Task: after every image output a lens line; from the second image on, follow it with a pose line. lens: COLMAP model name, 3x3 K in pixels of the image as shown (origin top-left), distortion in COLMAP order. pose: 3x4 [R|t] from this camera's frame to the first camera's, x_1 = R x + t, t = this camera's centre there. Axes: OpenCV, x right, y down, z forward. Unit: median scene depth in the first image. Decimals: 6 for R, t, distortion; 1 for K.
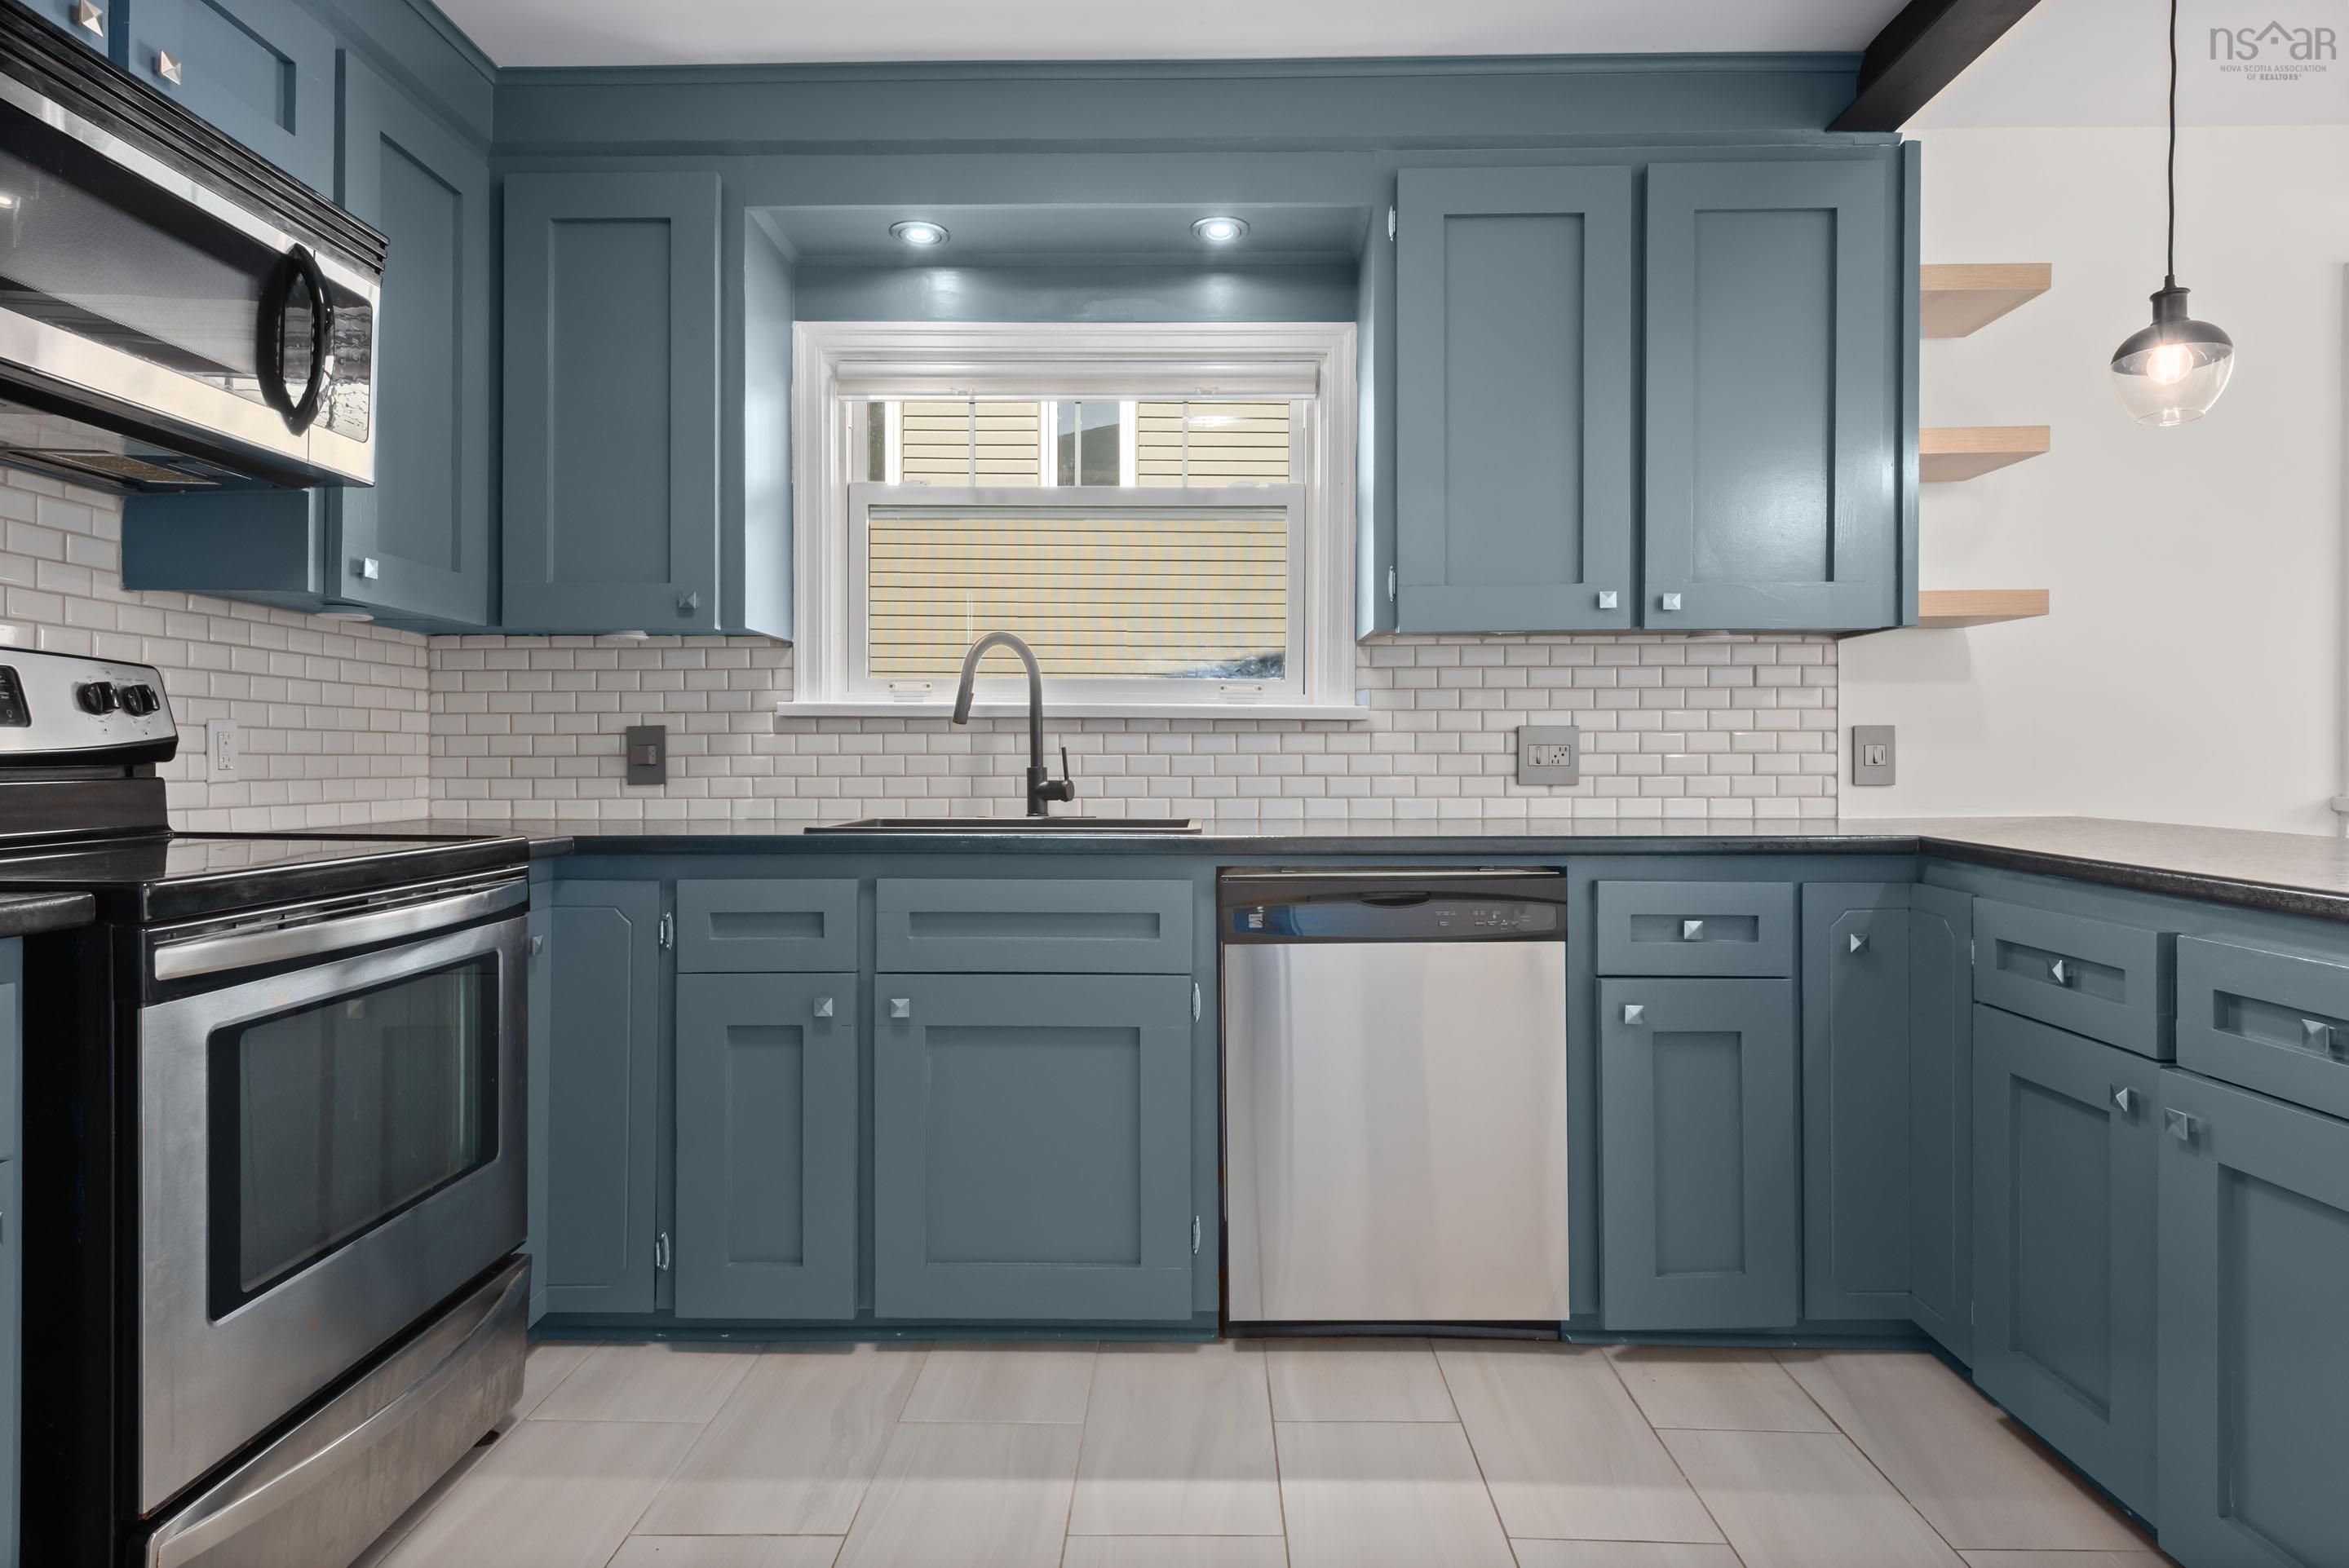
lens RADIAL K [[1311.1, 0, 1171.3], [0, 1311.1, 771.5], [0, 0, 1]] dist [0.016527, -0.002660]
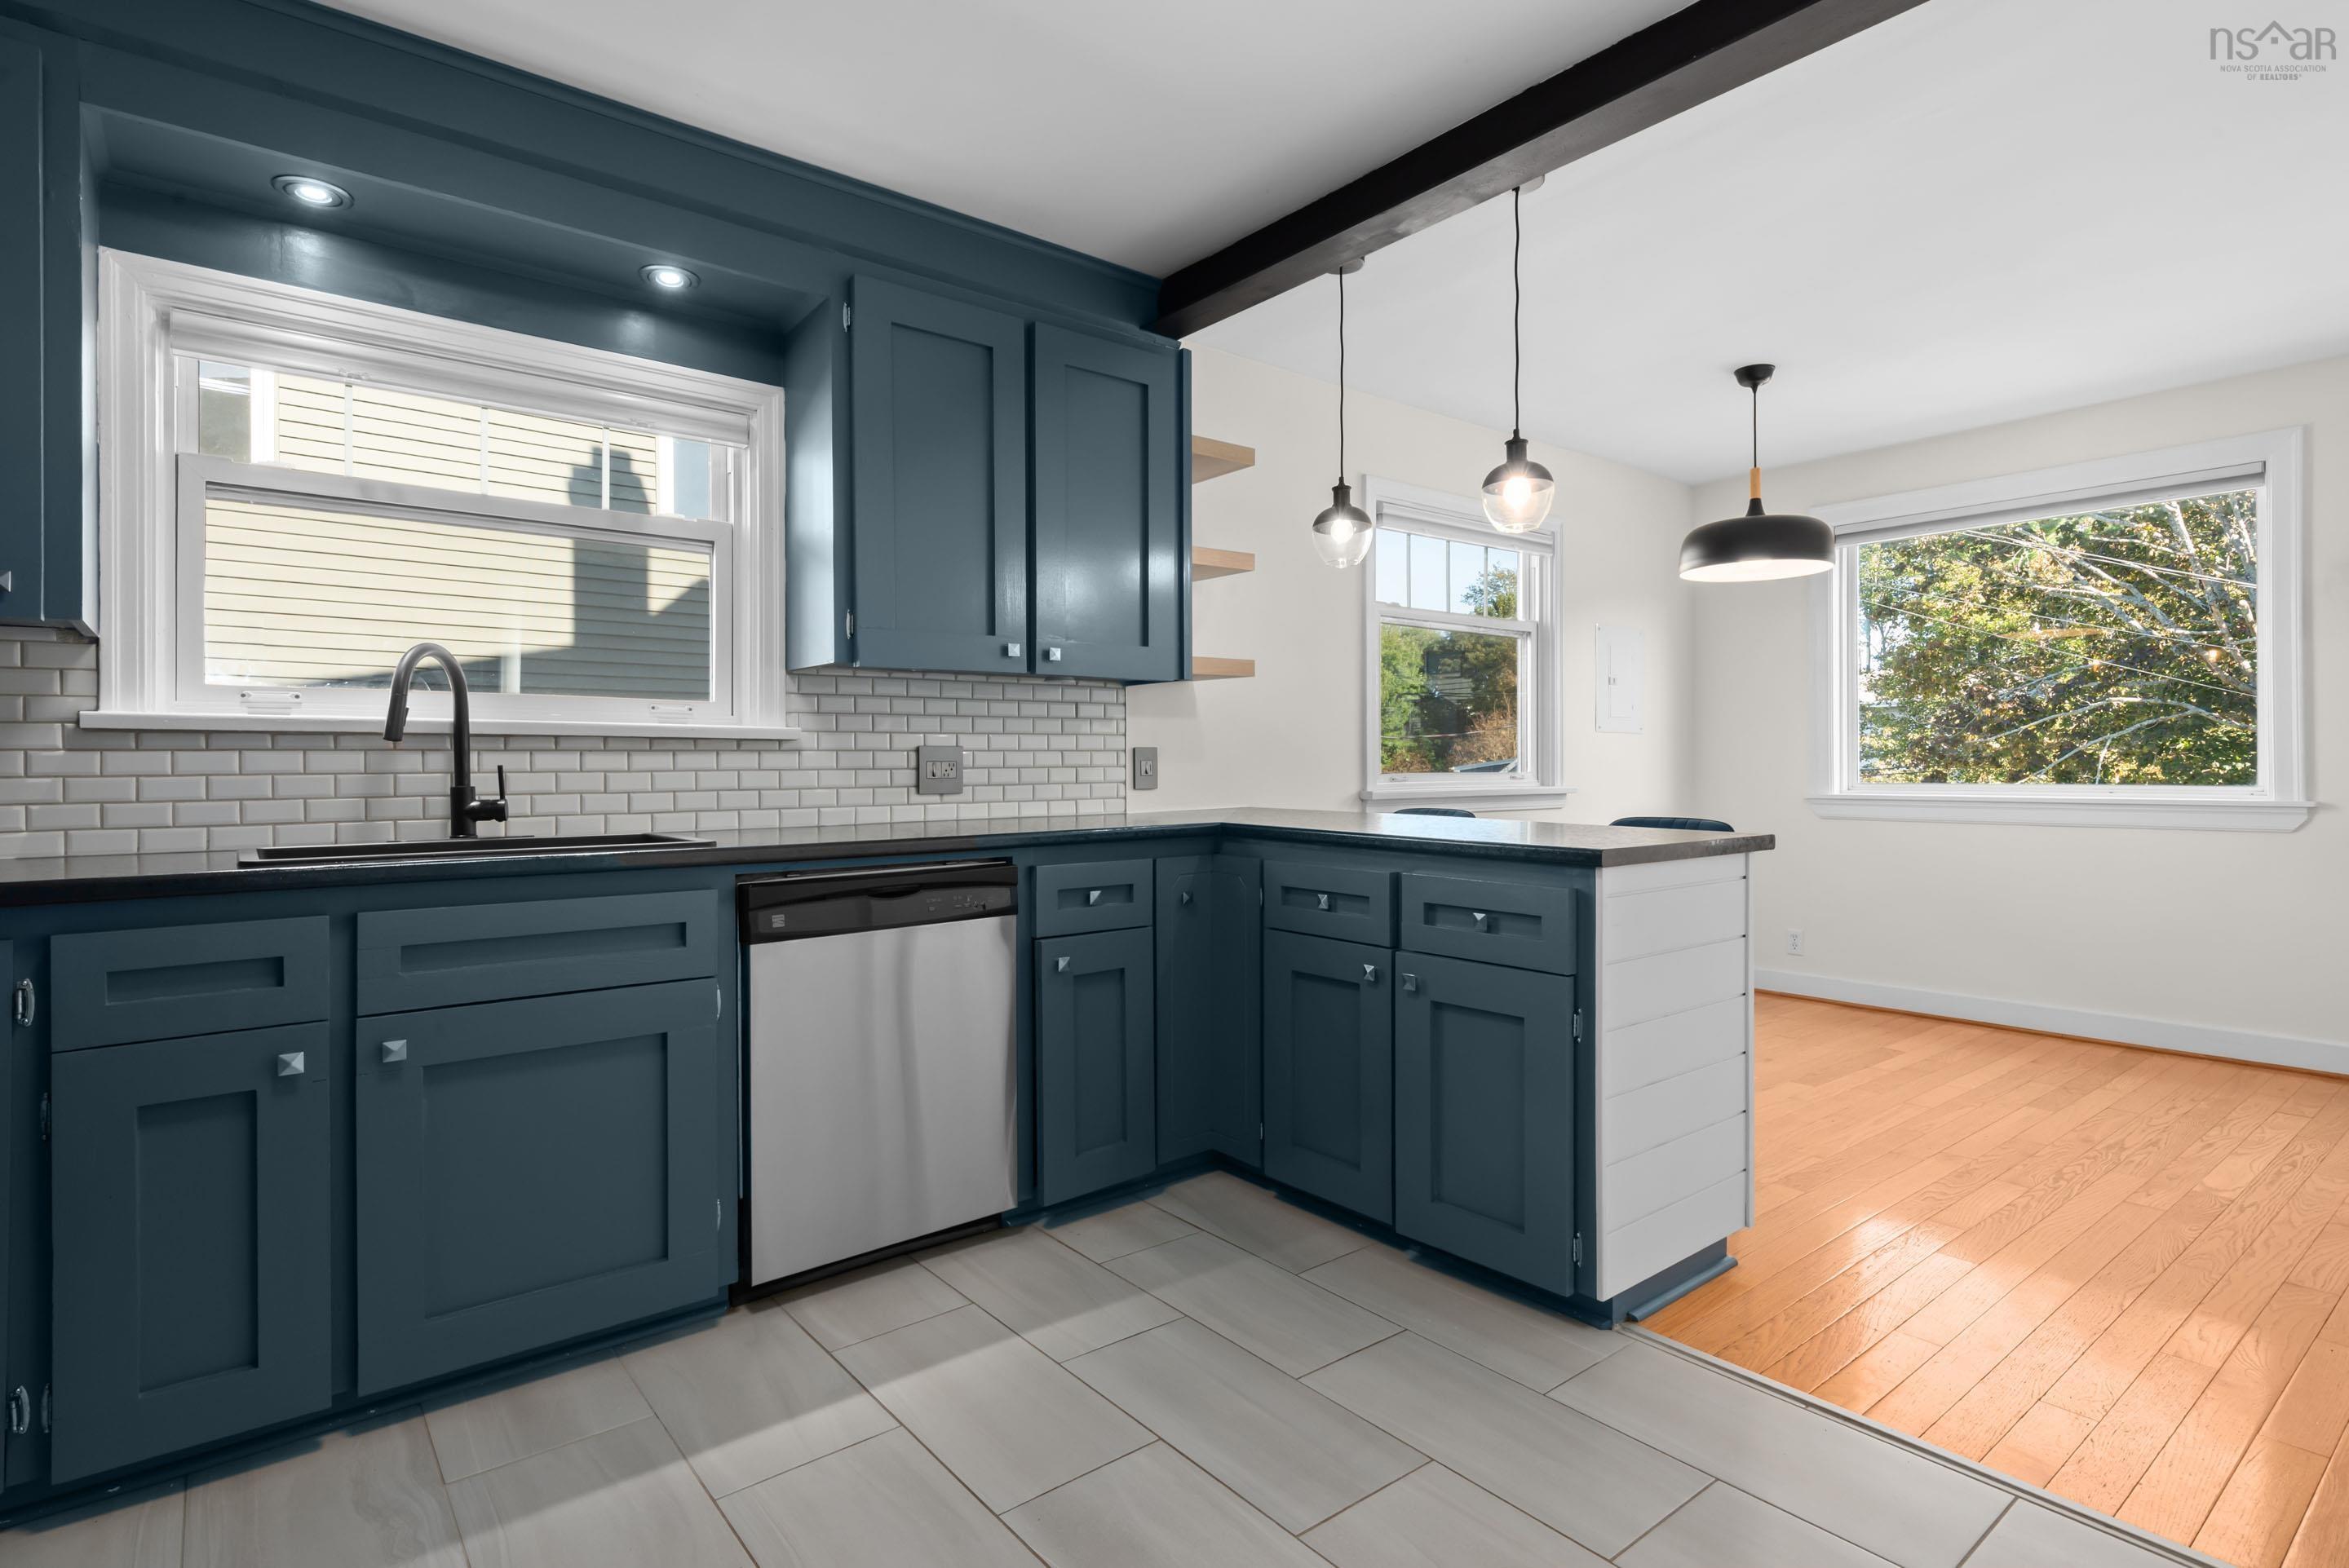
lens RADIAL K [[1183.2, 0, 1177.4], [0, 1183.2, 775.0], [0, 0, 1]] dist [0.001119, -0.001368]
pose [[0.760515, -0.010537, 0.649234, -0.303068], [0.013554, 0.999908, 0.000350, -0.005623], [-0.649178, 0.008534, 0.760588, 0.011244]]
